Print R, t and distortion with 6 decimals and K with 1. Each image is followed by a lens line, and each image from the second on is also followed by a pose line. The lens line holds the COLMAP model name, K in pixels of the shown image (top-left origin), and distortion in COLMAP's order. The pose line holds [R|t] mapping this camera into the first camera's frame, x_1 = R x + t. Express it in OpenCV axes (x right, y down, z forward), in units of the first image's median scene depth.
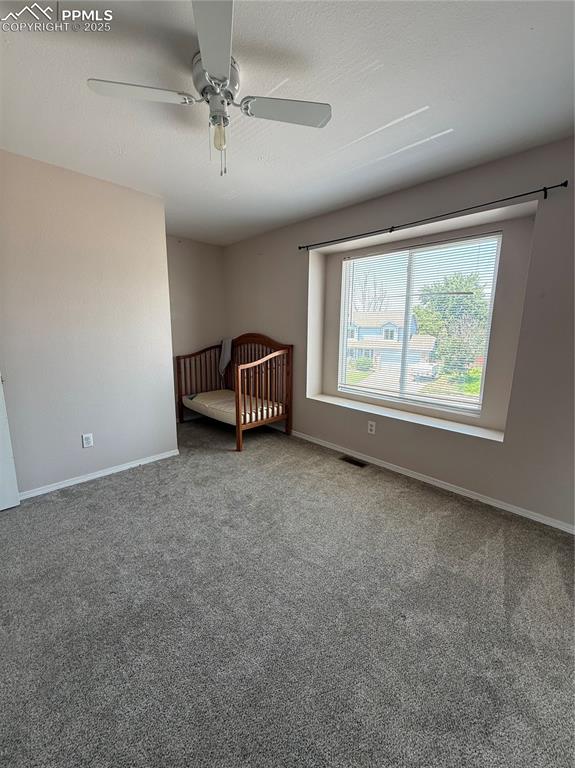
lens RADIAL K [[305.6, 0, 287.5], [0, 305.6, 384.0], [0, 0, 1]] dist [0.001043, 0.000105]
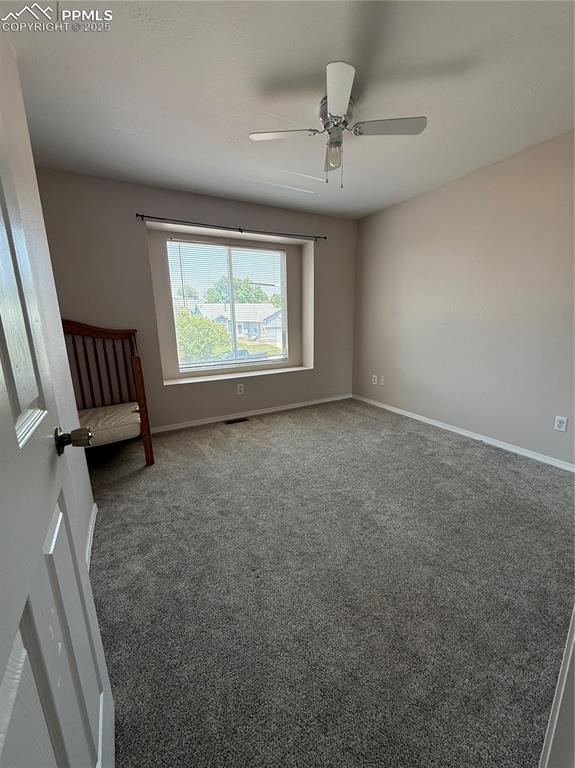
lens RADIAL K [[305.6, 0, 287.5], [0, 305.6, 384.0], [0, 0, 1]] dist [0.001043, 0.000105]
pose [[0.281017, -0.226216, 0.932661, -0.823807], [0.195716, 0.964908, 0.175067, -0.057059], [-0.939534, 0.133339, 0.315429, 0.424172]]
